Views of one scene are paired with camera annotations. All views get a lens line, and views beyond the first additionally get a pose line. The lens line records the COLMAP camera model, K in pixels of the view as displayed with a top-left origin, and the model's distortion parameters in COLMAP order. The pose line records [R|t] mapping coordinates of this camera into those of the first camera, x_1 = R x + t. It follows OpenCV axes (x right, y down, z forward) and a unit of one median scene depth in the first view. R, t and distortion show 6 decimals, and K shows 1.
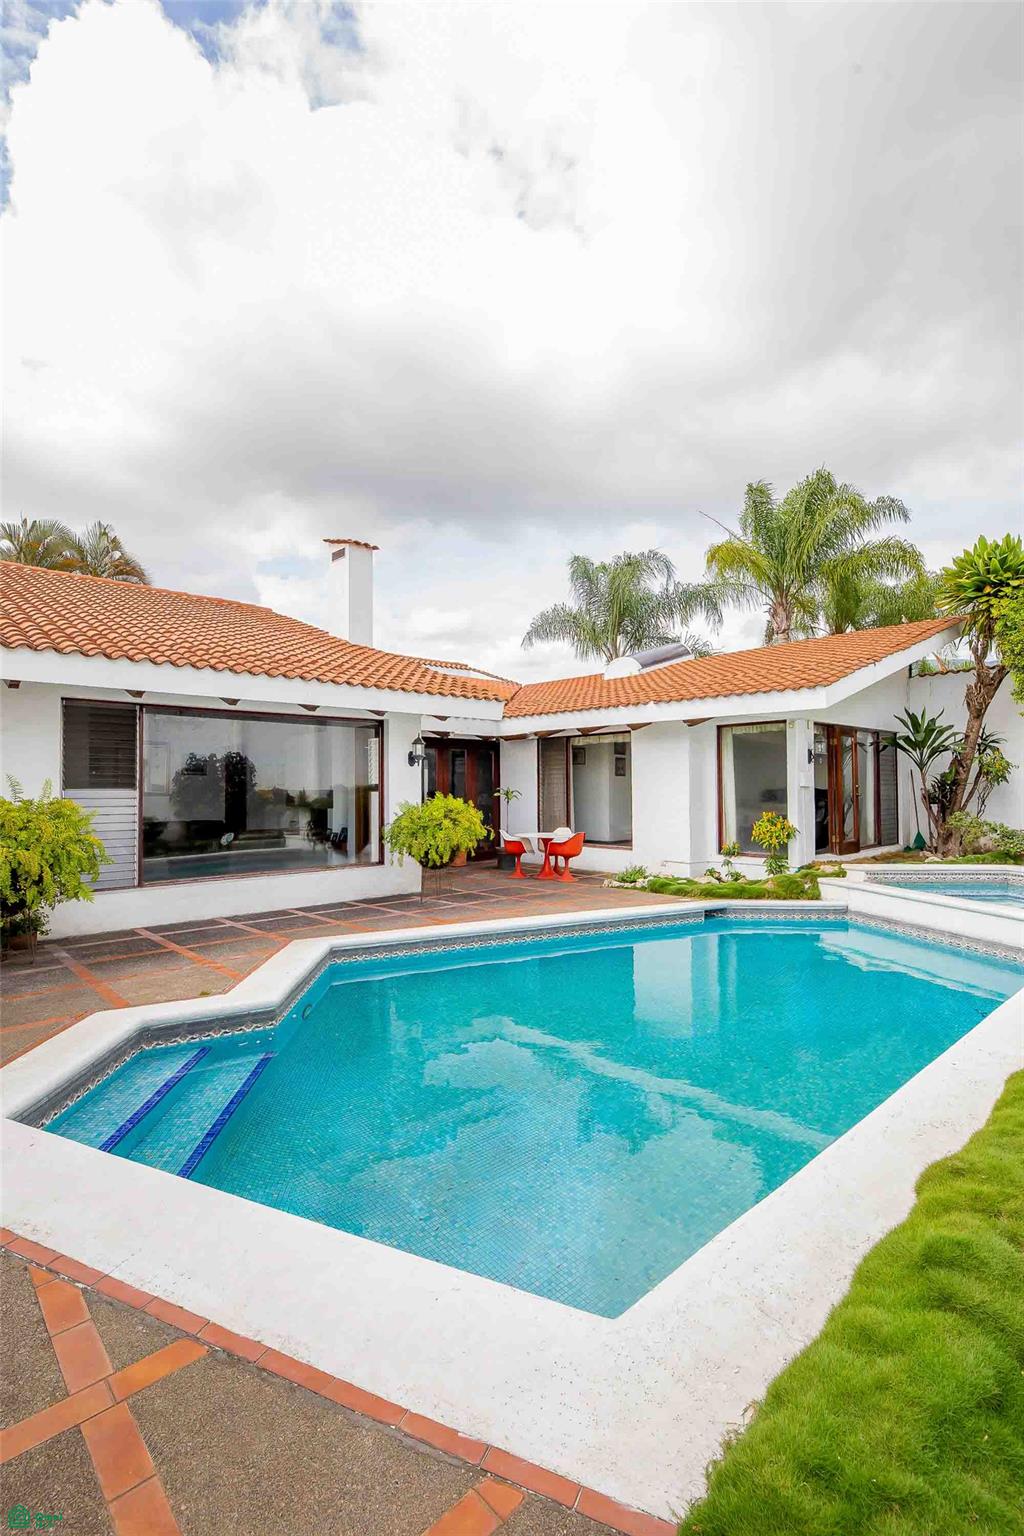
lens RADIAL K [[706.8, 0, 513.0], [0, 706.8, 777.4], [0, 0, 1]] dist [-0.000054, 0.000181]
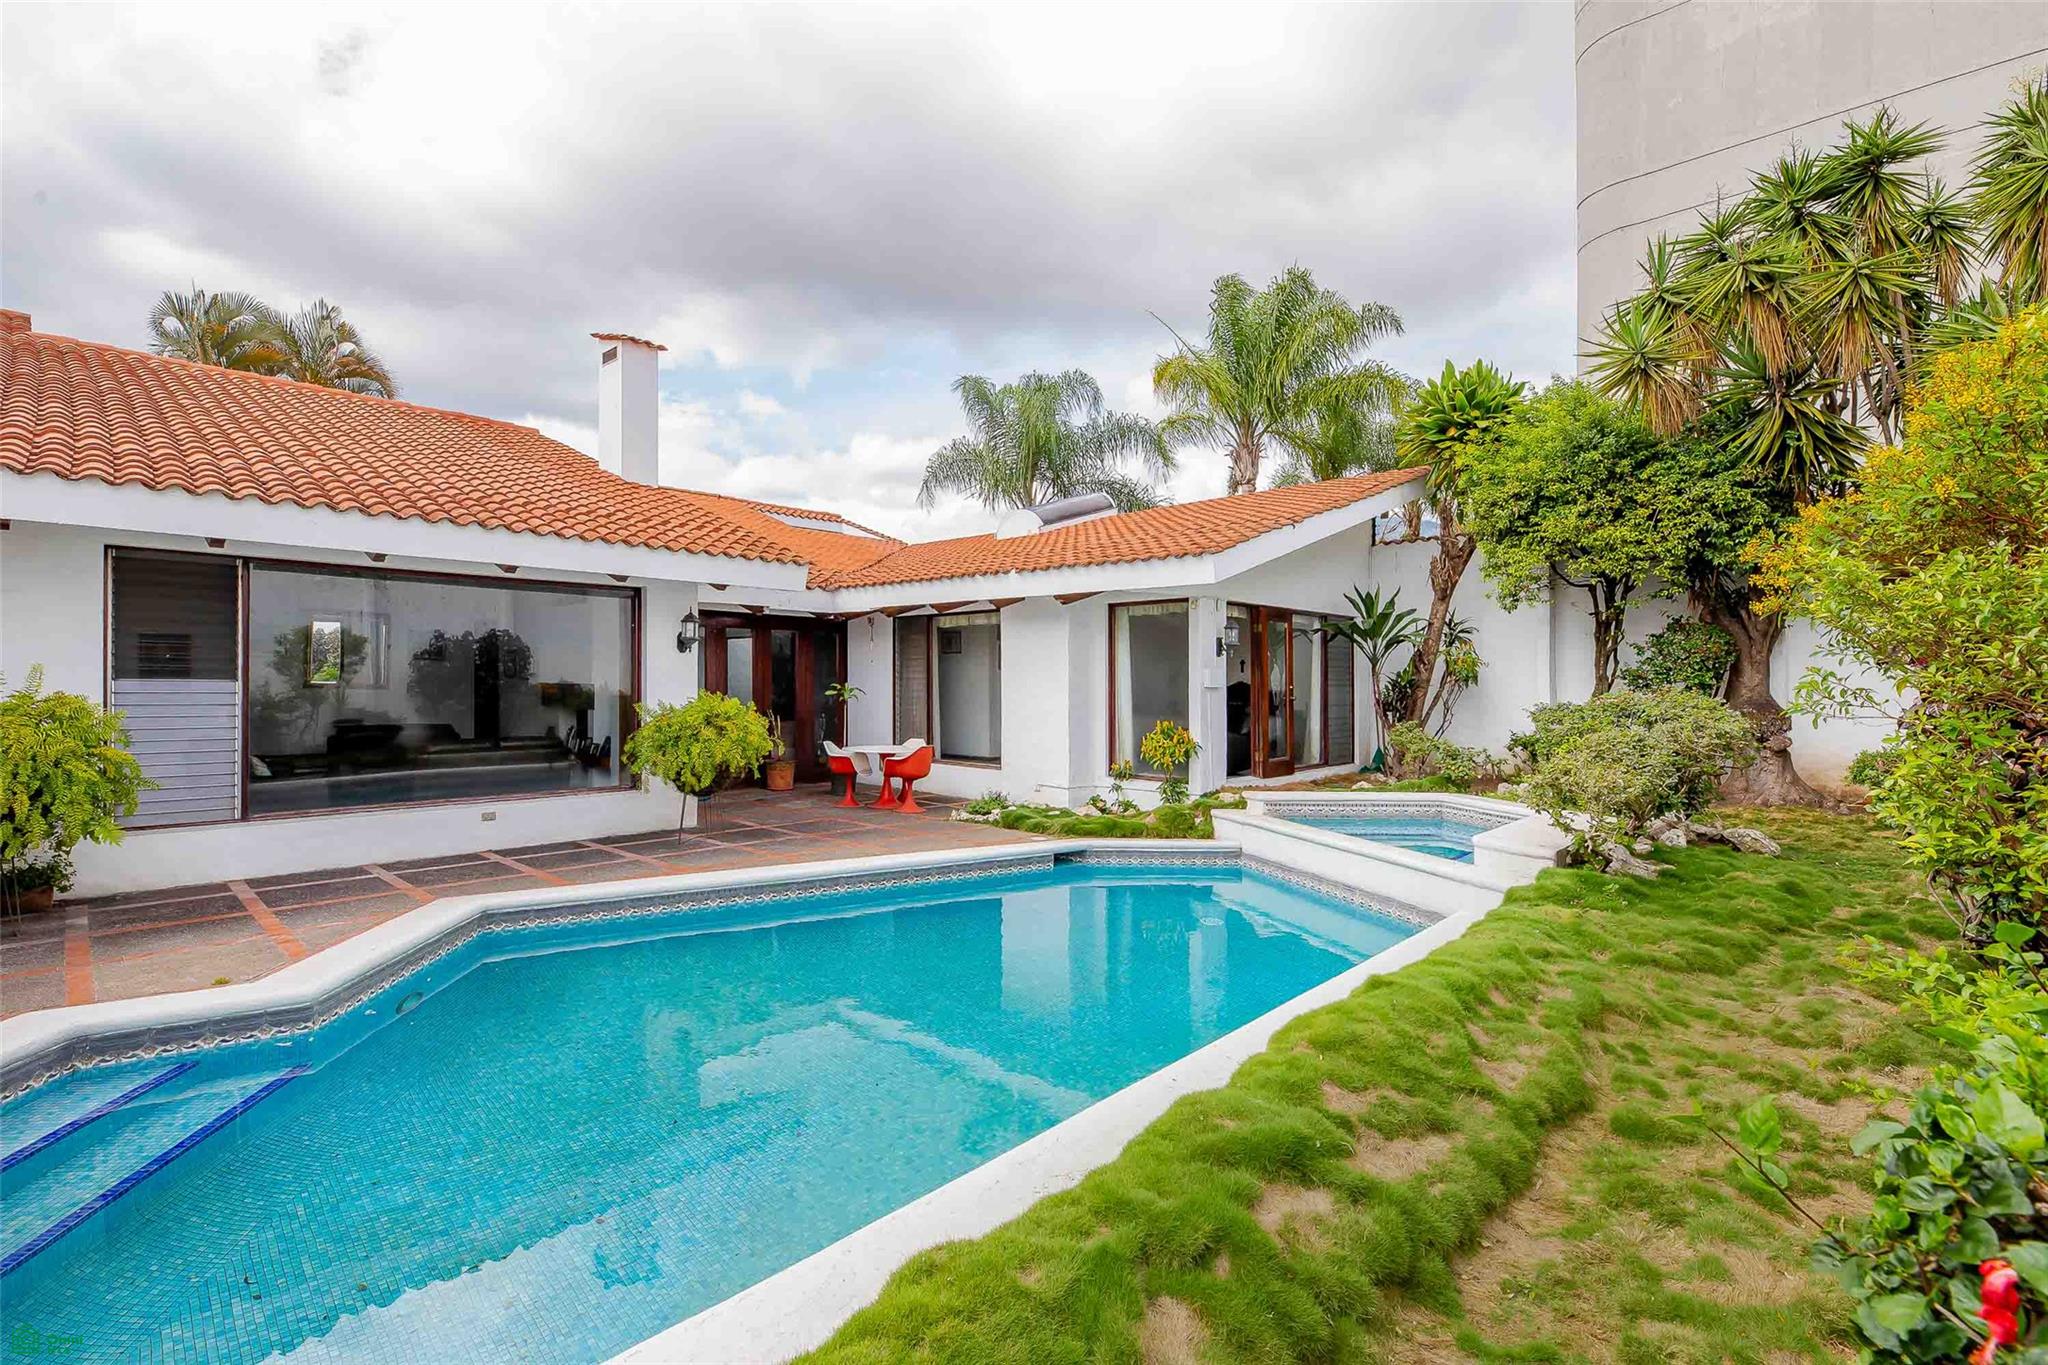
lens RADIAL K [[935.5, 0, 1024.0], [0, 935.5, 682.5], [0, 0, 1]] dist [0.000082, -0.000476]
pose [[0.997156, 0.011809, 0.074431, 0.131341], [-0.012865, 0.999823, 0.013729, -0.002949], [-0.074256, -0.014647, 0.997132, 0.022272]]
